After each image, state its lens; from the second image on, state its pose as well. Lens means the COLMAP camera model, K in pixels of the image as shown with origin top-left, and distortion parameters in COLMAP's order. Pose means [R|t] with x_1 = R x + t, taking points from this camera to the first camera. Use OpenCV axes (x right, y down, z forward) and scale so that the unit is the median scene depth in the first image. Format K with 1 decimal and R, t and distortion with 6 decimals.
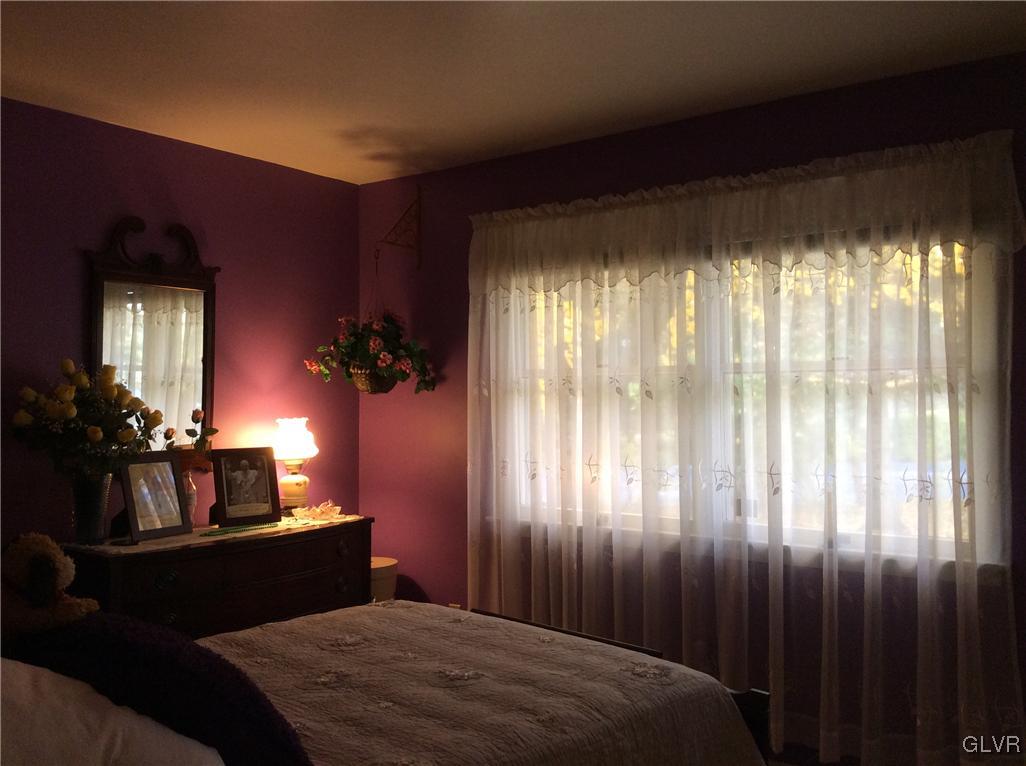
lens RADIAL K [[947.0, 0, 513.0], [0, 947.0, 383.0], [0, 0, 1]] dist [0.143187, -0.284852]
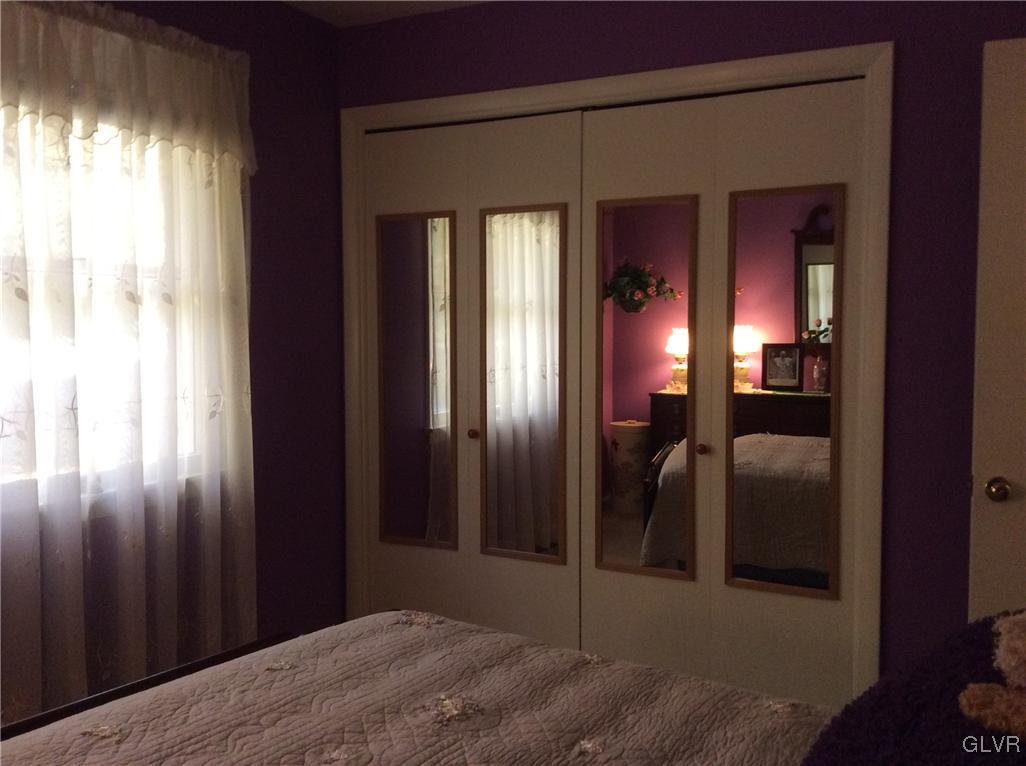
lens RADIAL K [[947.0, 0, 513.0], [0, 947.0, 383.0], [0, 0, 1]] dist [0.143187, -0.284852]
pose [[-0.153340, -0.070792, 0.985634, -0.676778], [-0.016765, 0.997473, 0.069034, 0.021092], [-0.988031, -0.005938, -0.154139, 0.992112]]
